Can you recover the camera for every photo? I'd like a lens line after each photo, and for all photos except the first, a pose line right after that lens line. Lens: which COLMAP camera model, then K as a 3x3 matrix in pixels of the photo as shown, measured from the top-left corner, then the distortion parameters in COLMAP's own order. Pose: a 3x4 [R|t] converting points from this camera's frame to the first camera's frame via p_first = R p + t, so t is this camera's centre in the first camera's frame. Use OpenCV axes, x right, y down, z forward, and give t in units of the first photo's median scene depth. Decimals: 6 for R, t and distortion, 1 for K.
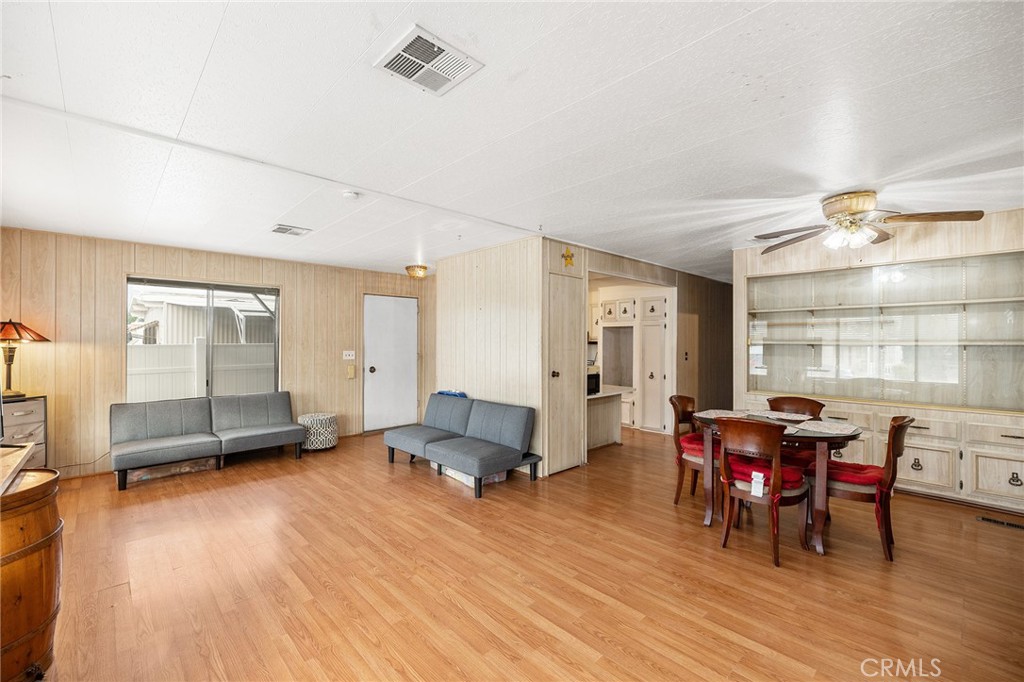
lens RADIAL K [[433.7, 0, 507.2], [0, 433.7, 340.4], [0, 0, 1]] dist [0.000799, 0.000324]
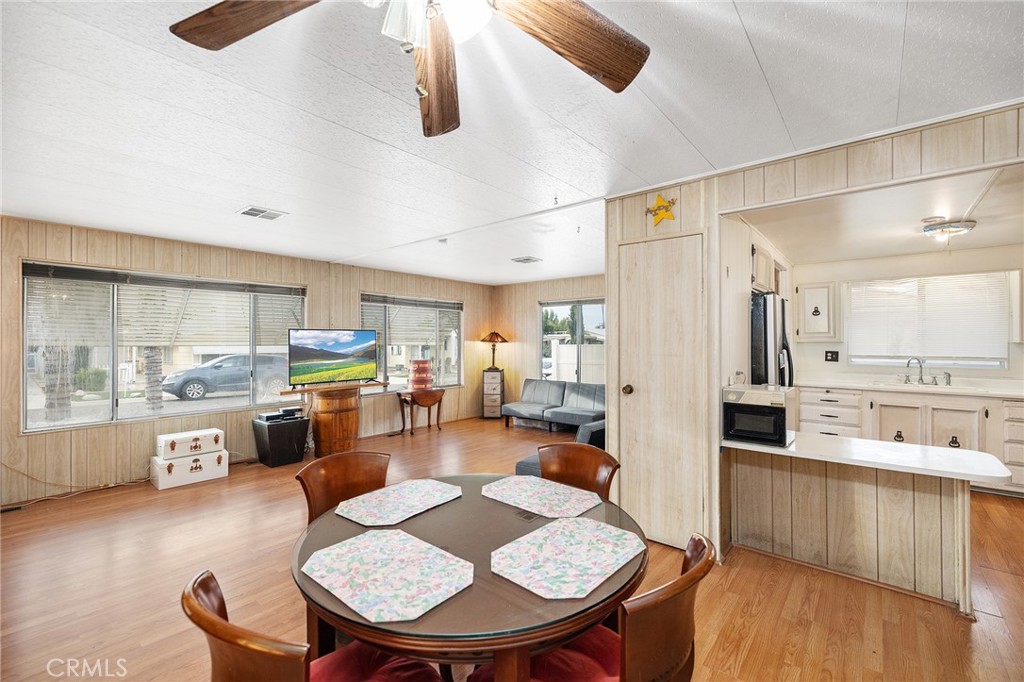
lens RADIAL K [[433.7, 0, 505.1], [0, 433.7, 338.7], [0, 0, 1]] dist [0.000799, 0.000324]
pose [[0.106696, -0.007749, -0.994261, 0.742103], [0.002635, 0.999968, -0.007510, 0.001620], [0.994288, -0.001819, 0.106713, 0.701660]]
